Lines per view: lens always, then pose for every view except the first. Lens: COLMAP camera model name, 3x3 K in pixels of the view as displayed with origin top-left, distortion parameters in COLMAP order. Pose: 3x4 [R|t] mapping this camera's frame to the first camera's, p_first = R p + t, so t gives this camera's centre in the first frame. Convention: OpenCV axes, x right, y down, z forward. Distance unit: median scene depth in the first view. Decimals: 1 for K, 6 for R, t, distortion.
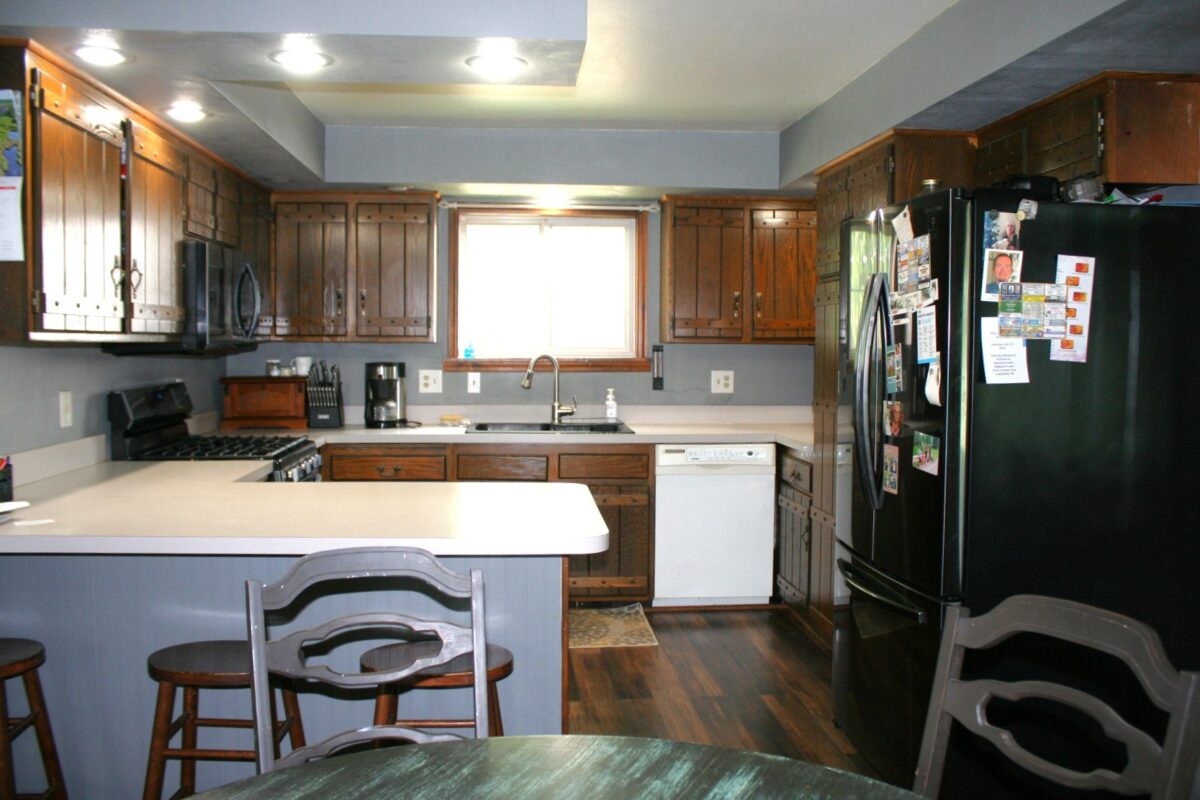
lens RADIAL K [[1117.2, 0, 600.0], [0, 1117.2, 400.0], [0, 0, 1]] dist [-0.114908, 0.013068]
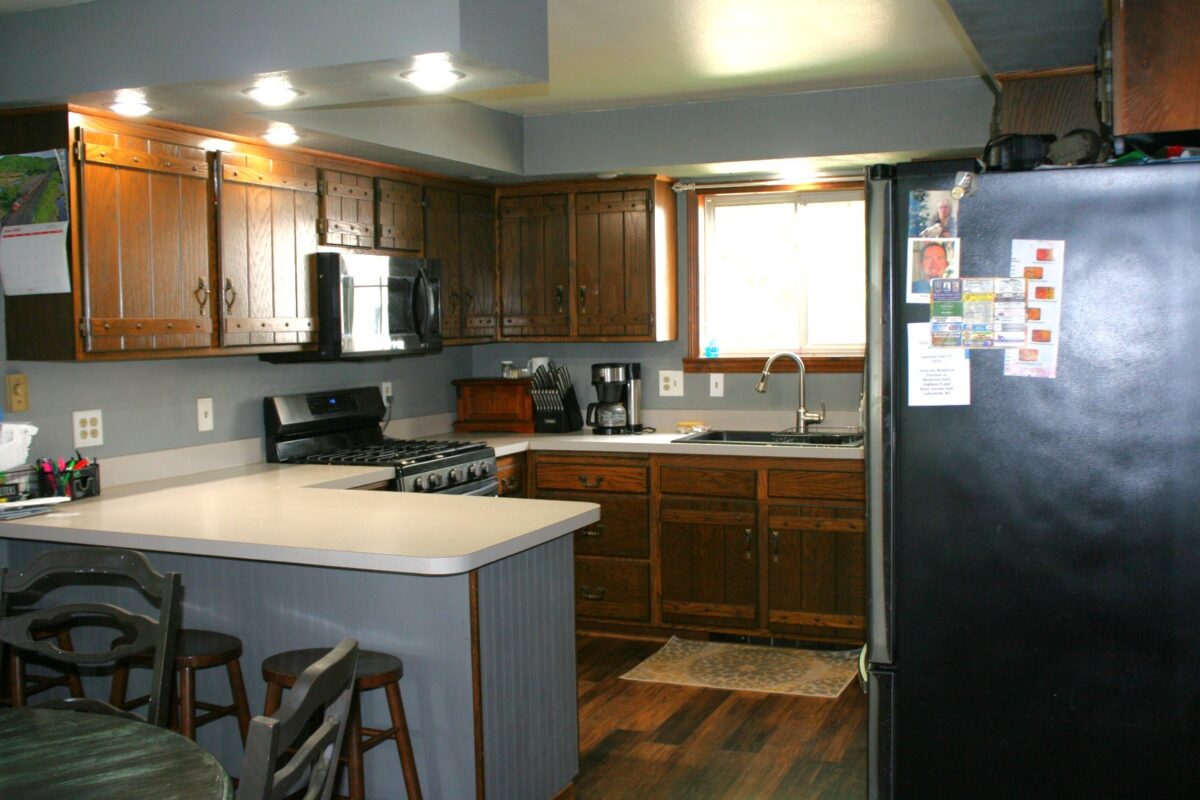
lens RADIAL K [[1353.8, 0, 600.0], [0, 1353.8, 400.0], [0, 0, 1]] dist [-0.134001, -0.012823]
pose [[0.866740, 0.009669, -0.498667, 0.425317], [-0.004407, 0.999922, 0.011728, -0.019479], [0.498742, -0.007968, 0.866714, 0.023265]]
